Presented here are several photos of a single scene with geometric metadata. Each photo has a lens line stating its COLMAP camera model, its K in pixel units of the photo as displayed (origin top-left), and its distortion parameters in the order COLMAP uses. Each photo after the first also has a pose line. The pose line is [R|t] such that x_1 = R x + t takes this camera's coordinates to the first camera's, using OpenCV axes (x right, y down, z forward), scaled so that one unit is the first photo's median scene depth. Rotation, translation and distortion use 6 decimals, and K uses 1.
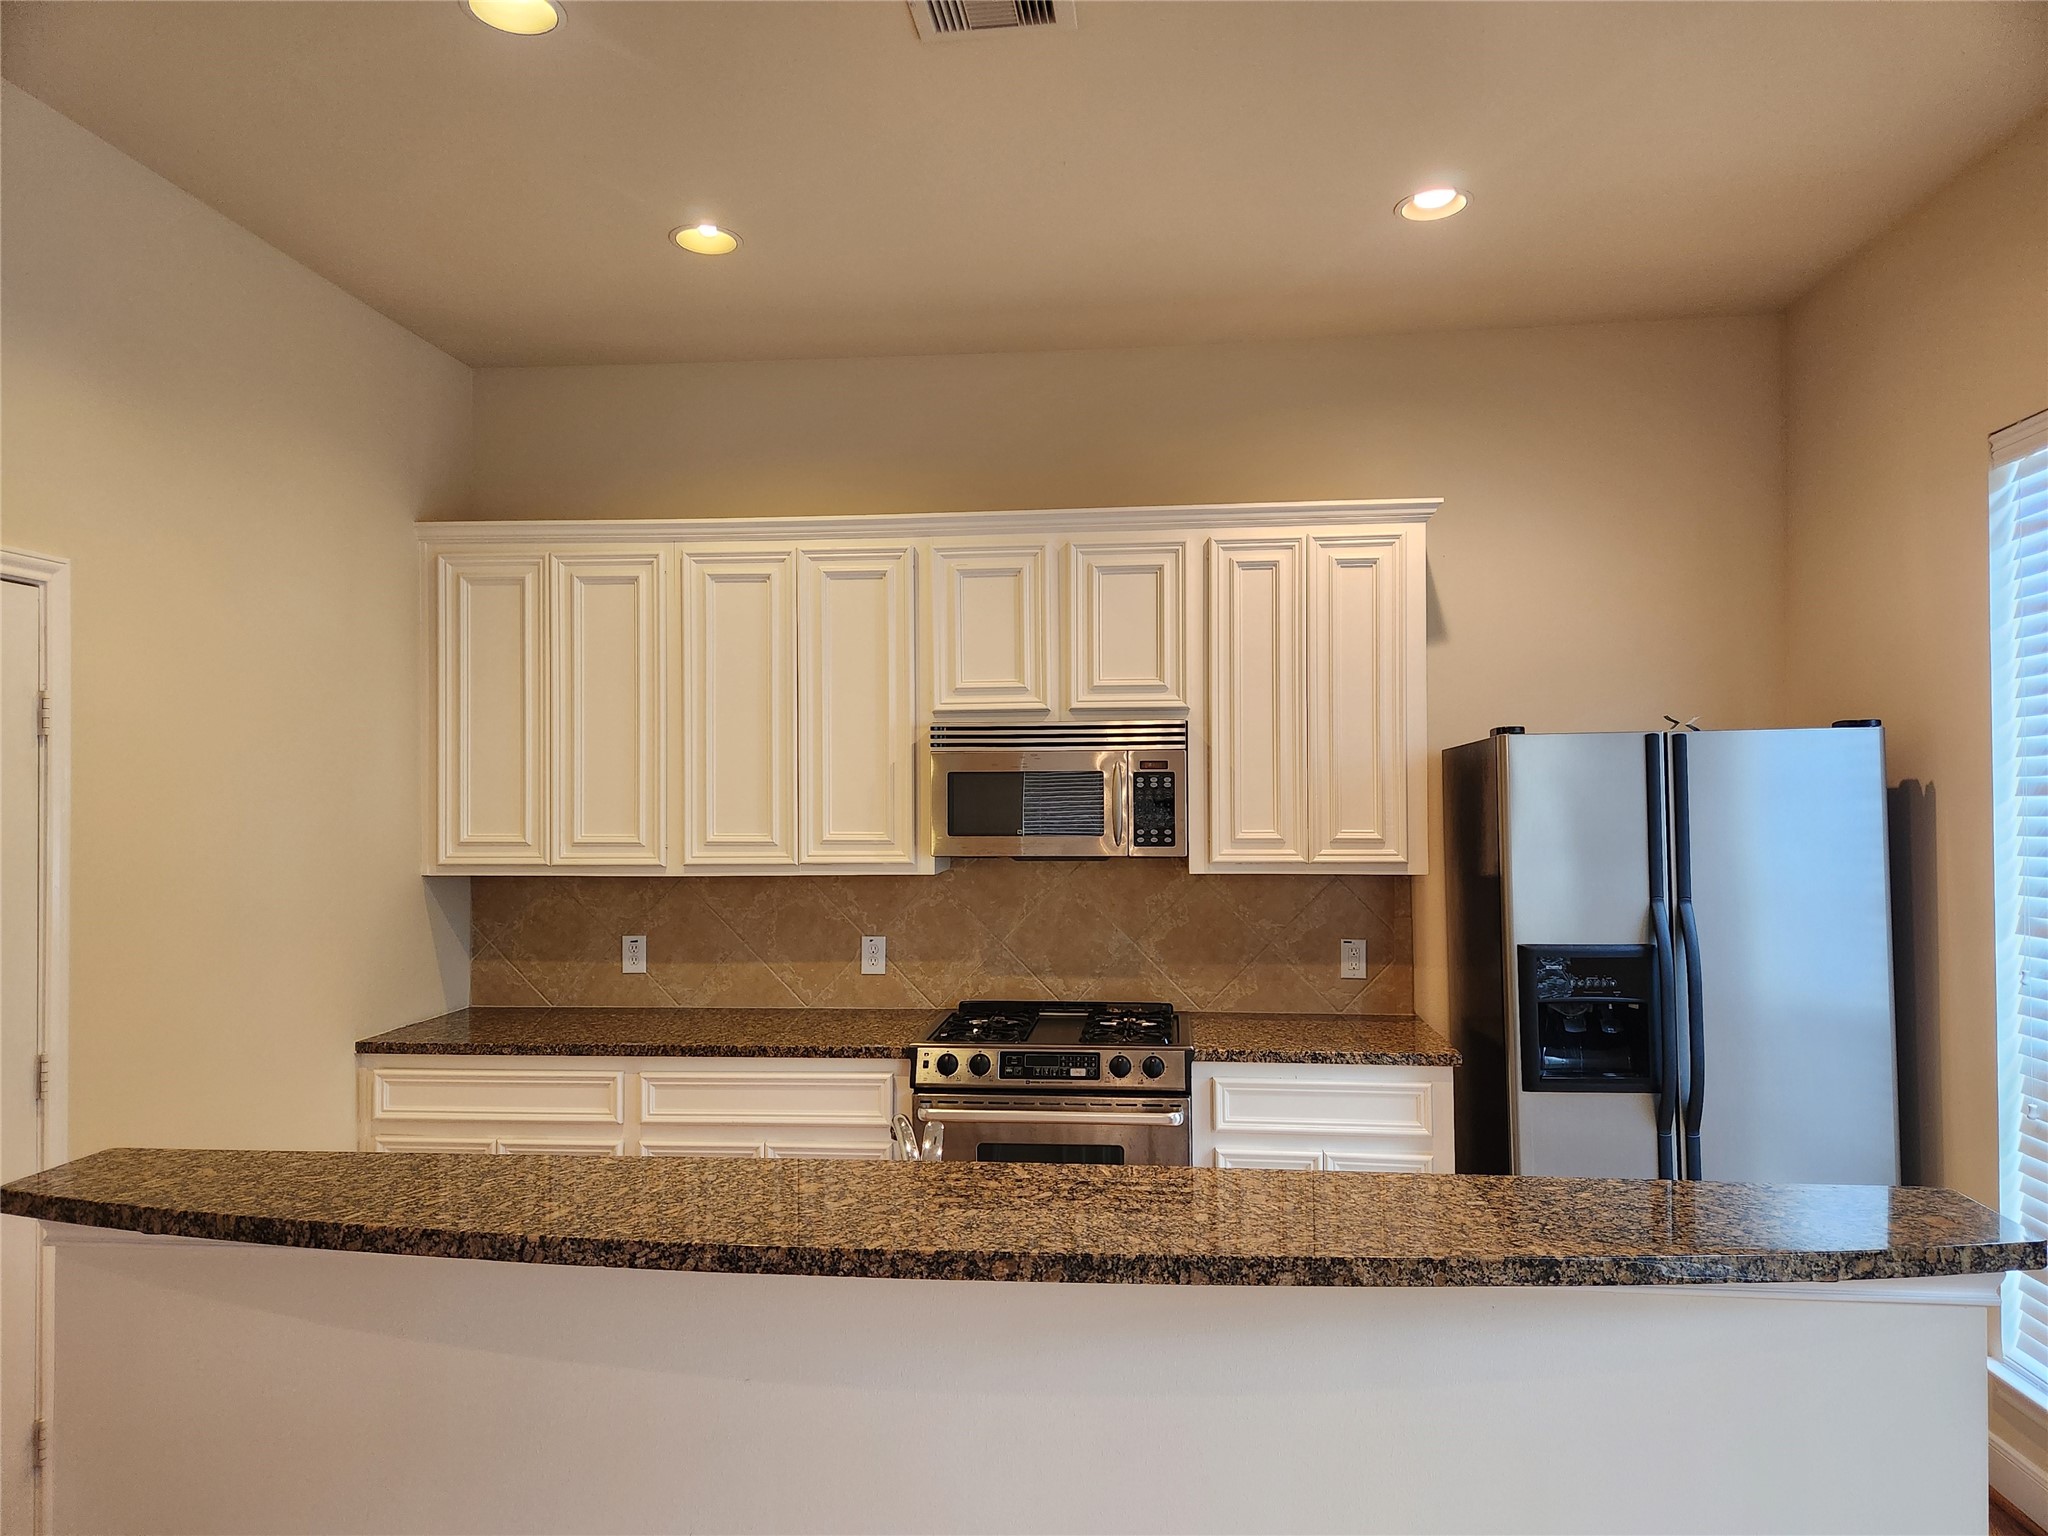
lens RADIAL K [[1345.4, 0, 1024.0], [0, 1345.4, 768.0], [0, 0, 1]] dist [0.087956, -0.081372]
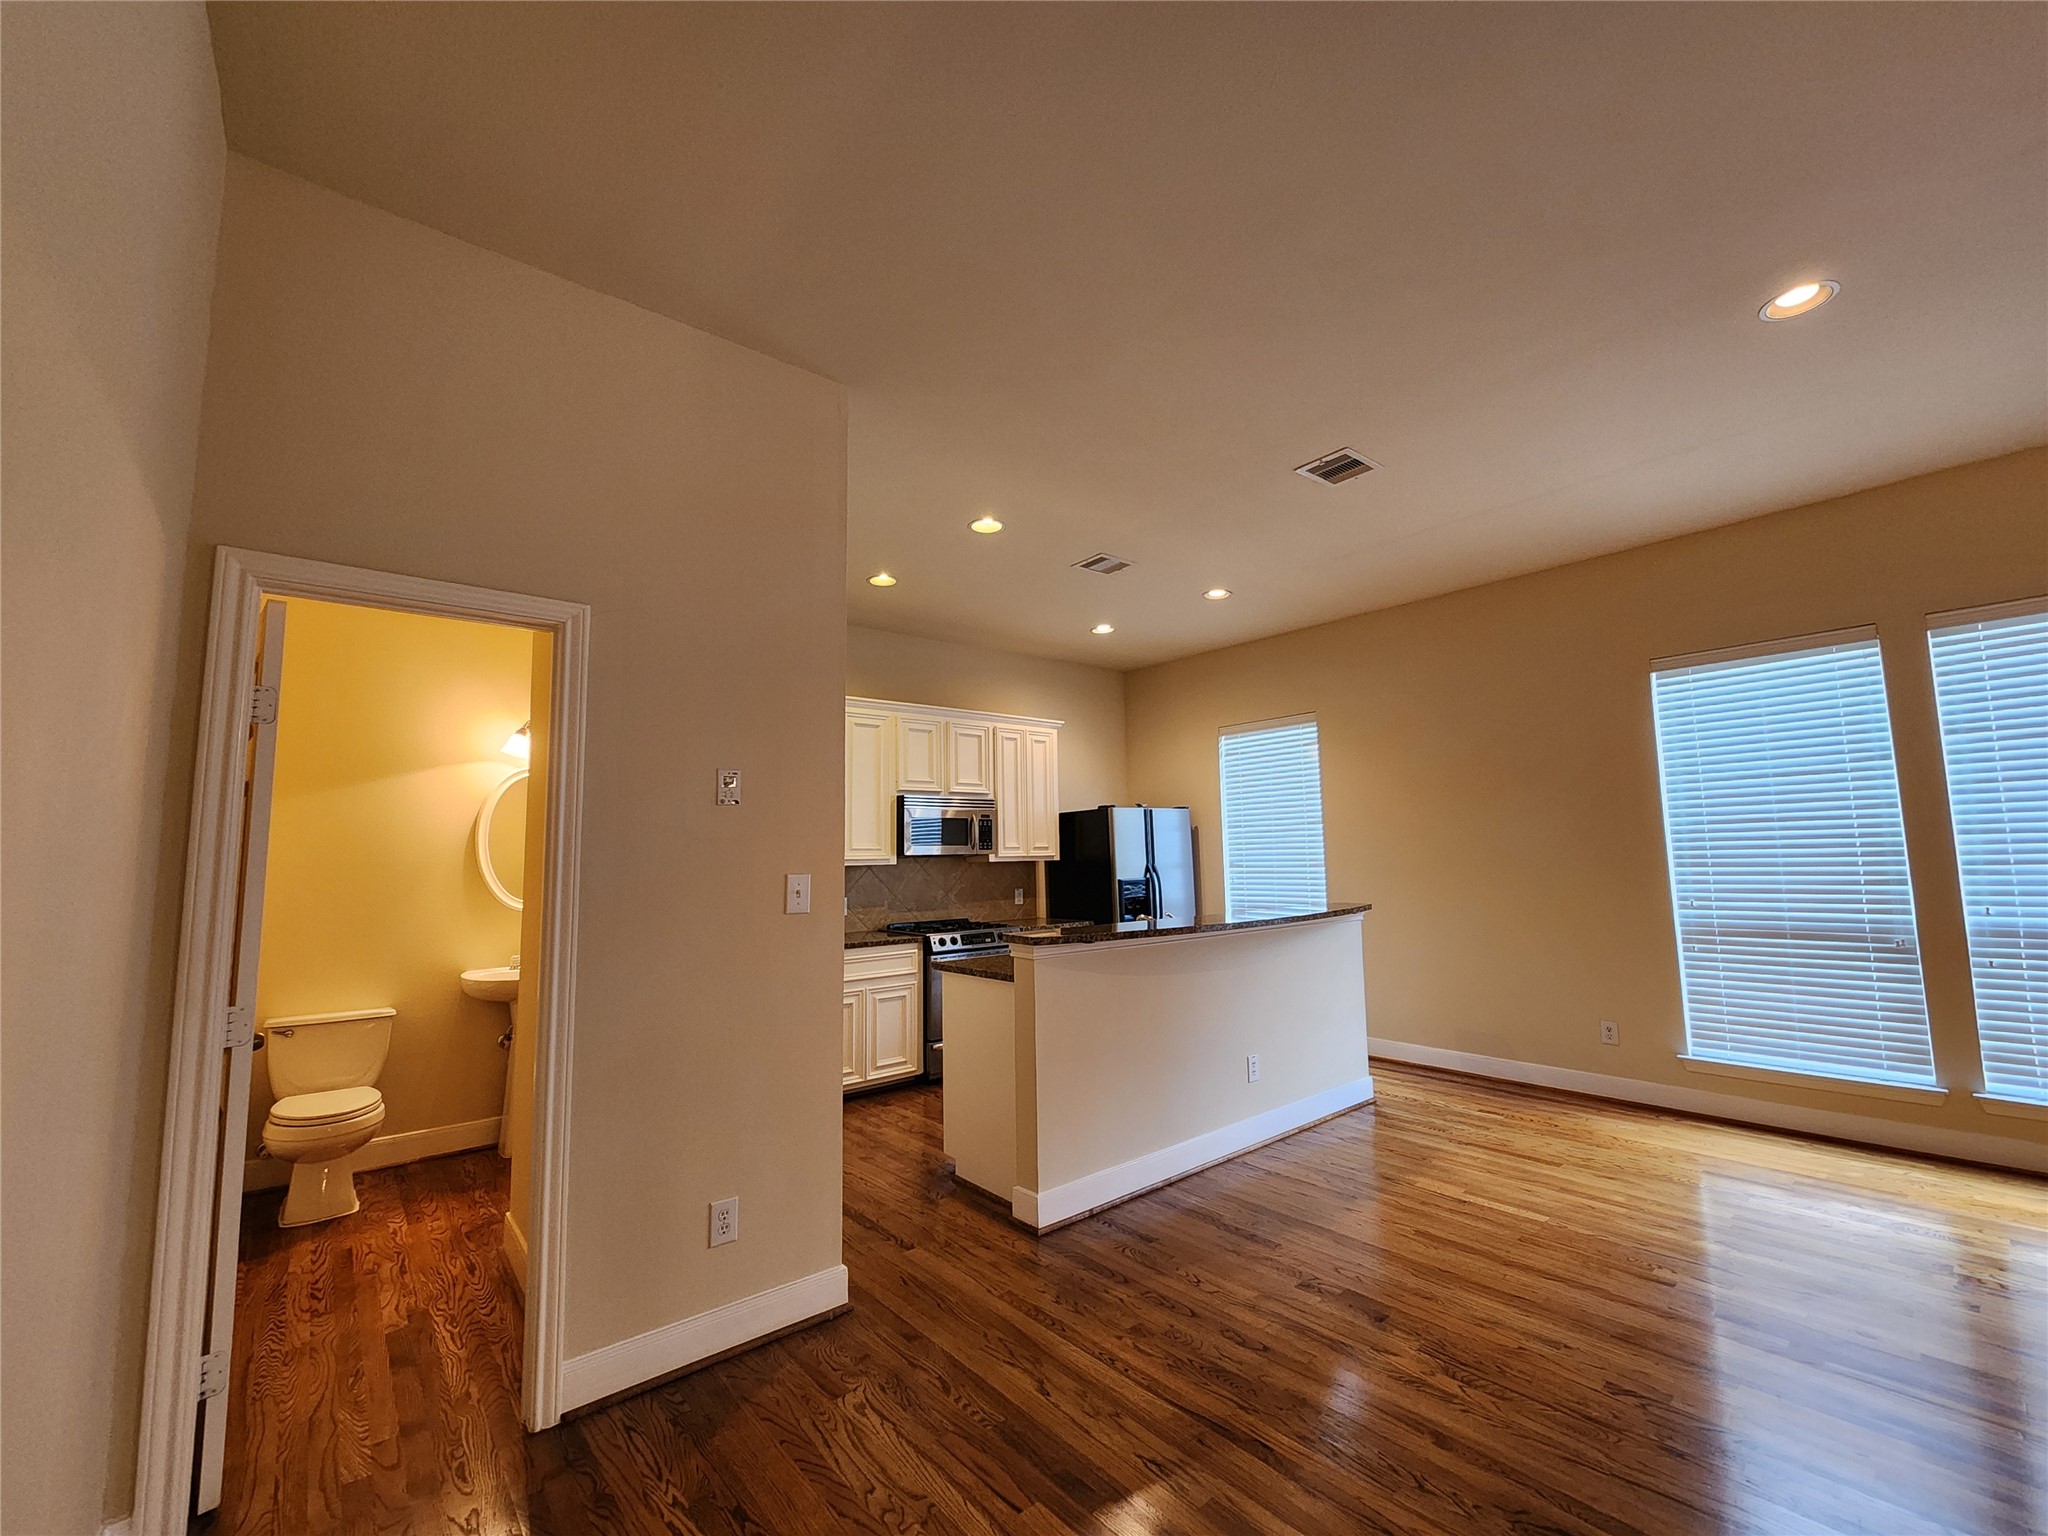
lens RADIAL K [[831.9, 0, 1027.2], [0, 831.9, 763.8], [0, 0, 1]] dist [-0.005130, -0.000130]
pose [[0.703284, 0.071338, 0.707321, -0.910792], [-0.002797, 0.995222, -0.097594, 0.049266], [-0.710904, 0.066657, 0.700124, -0.116145]]
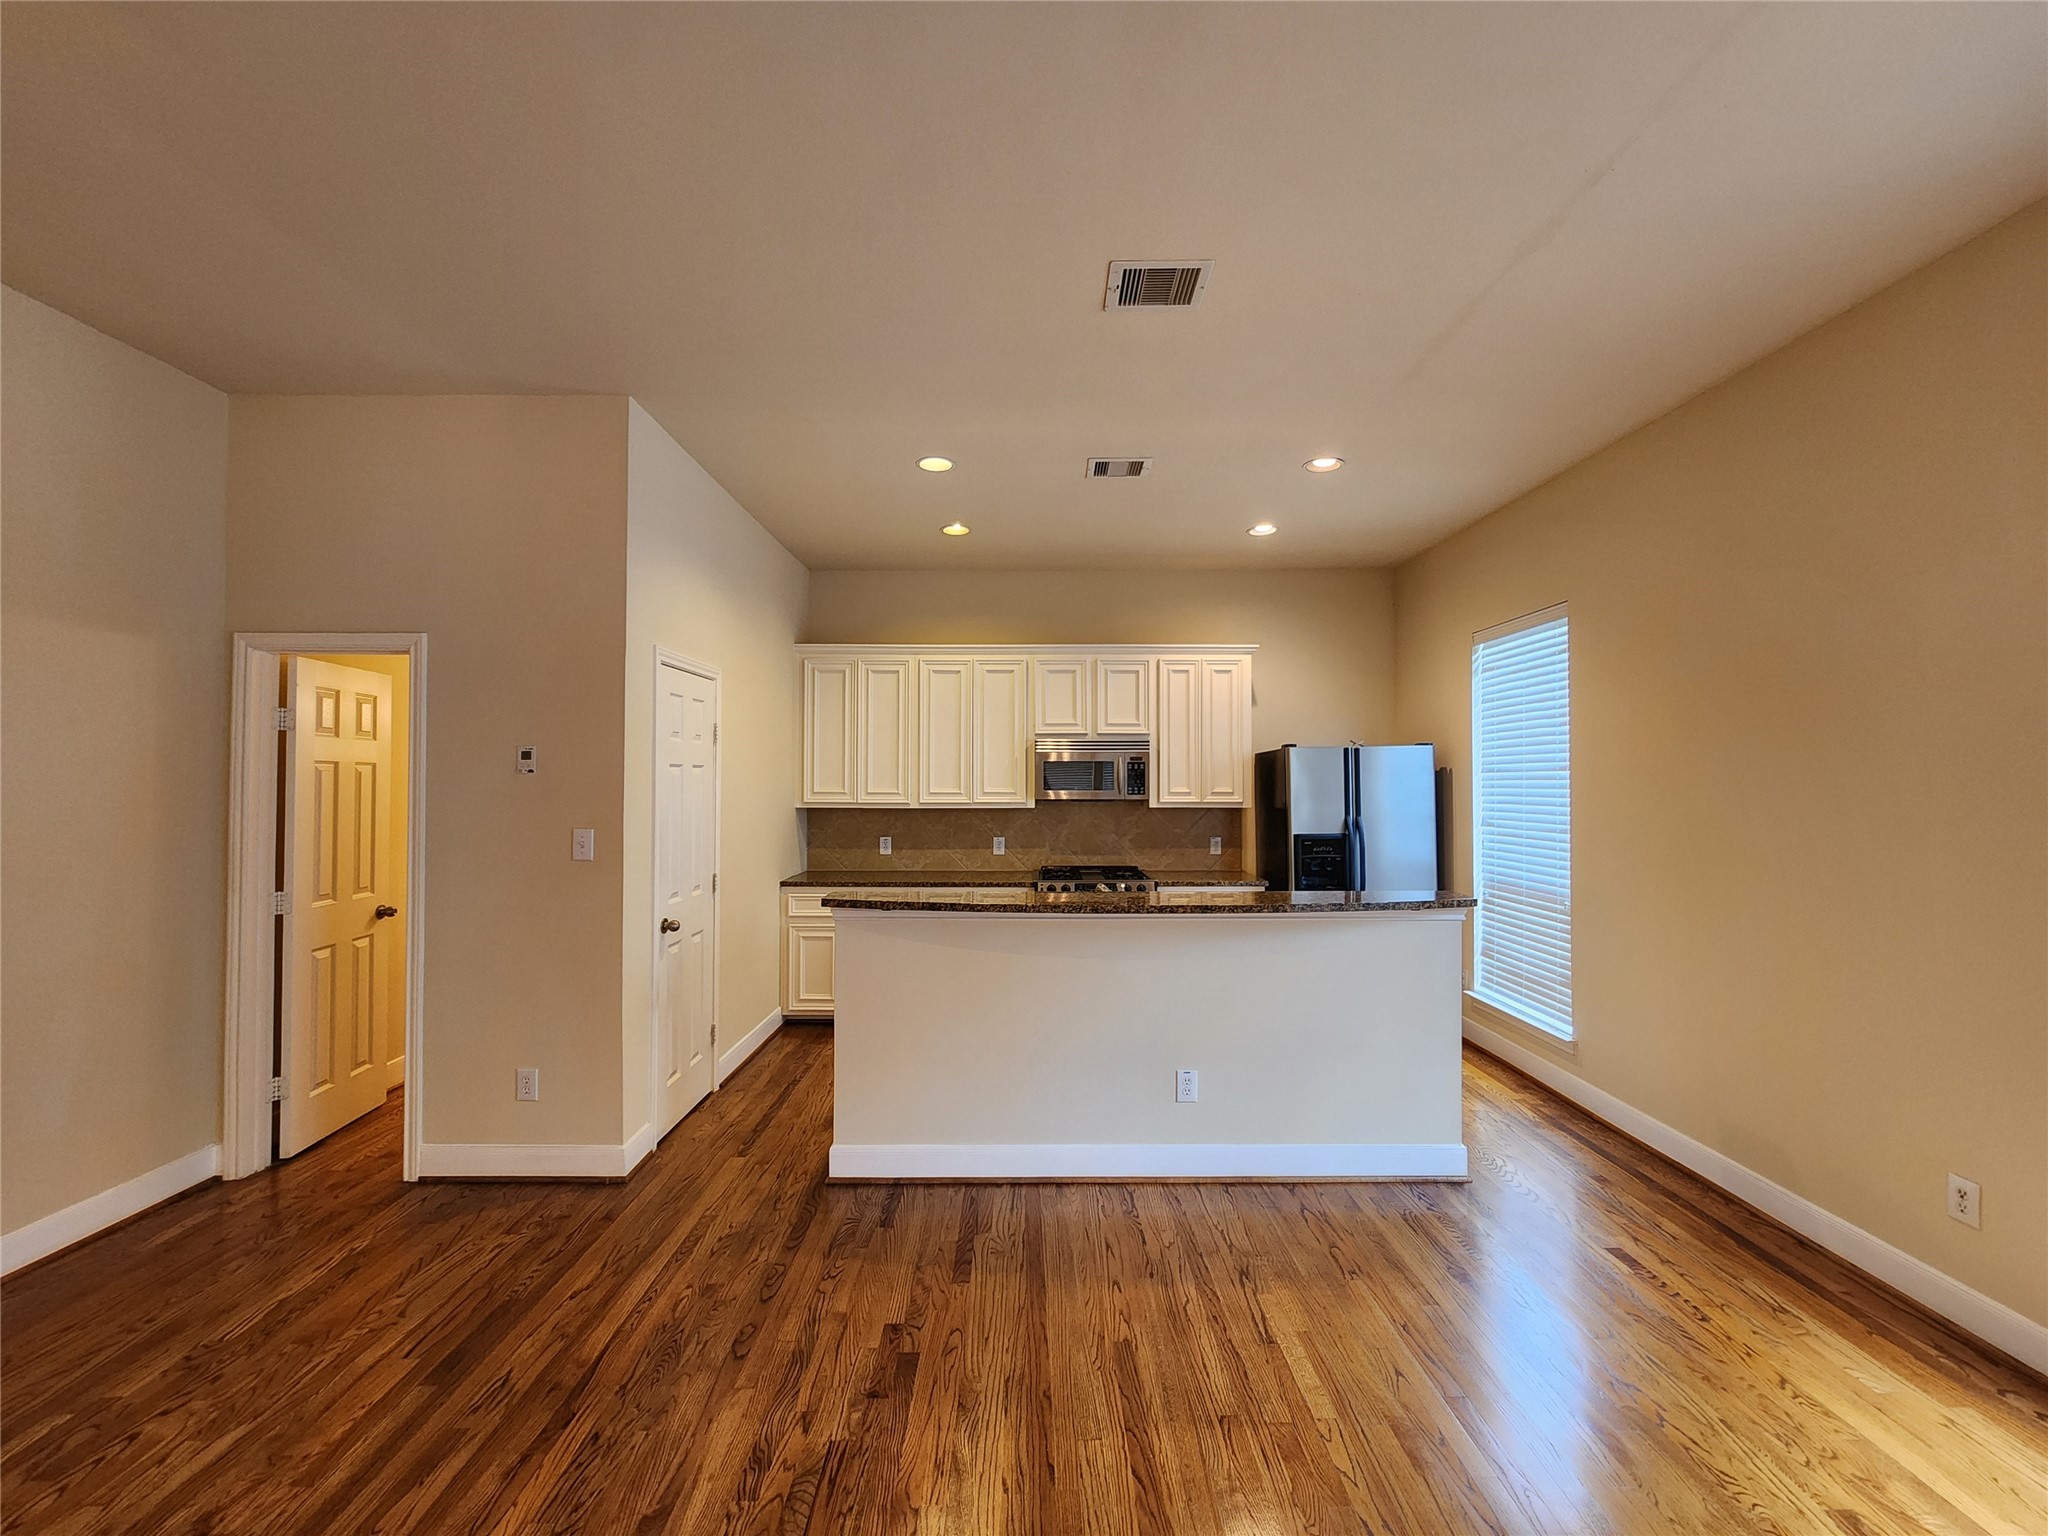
lens RADIAL K [[831.9, 0, 1027.2], [0, 831.9, 763.8], [0, 0, 1]] dist [-0.005130, -0.000130]
pose [[0.994794, 0.007715, 0.101613, -0.223708], [-0.007914, 0.999967, 0.001551, 0.005101], [-0.101597, -0.002347, 0.994823, -0.364304]]
